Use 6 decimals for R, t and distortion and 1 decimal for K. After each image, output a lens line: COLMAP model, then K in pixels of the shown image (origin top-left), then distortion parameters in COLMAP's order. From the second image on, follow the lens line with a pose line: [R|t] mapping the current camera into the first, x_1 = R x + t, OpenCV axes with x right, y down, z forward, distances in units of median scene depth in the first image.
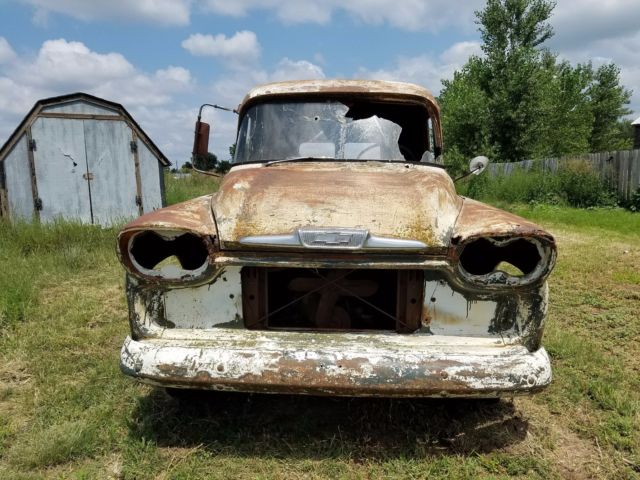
lens RADIAL K [[485.5, 0, 318.0], [0, 485.5, 260.1], [0, 0, 1]] dist [0.255529, -0.441497]
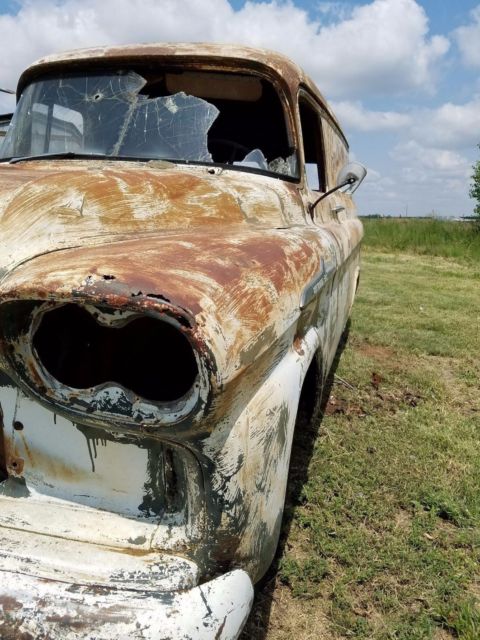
lens RADIAL K [[504.0, 0, 221.7], [0, 504.0, 312.3], [0, 0, 1]] dist [0.005925, -0.005554]
pose [[0.964792, 0.094308, -0.245524, 0.523093], [-0.089511, 0.995514, 0.030651, -0.056522], [0.247313, -0.007595, 0.968906, 0.589100]]
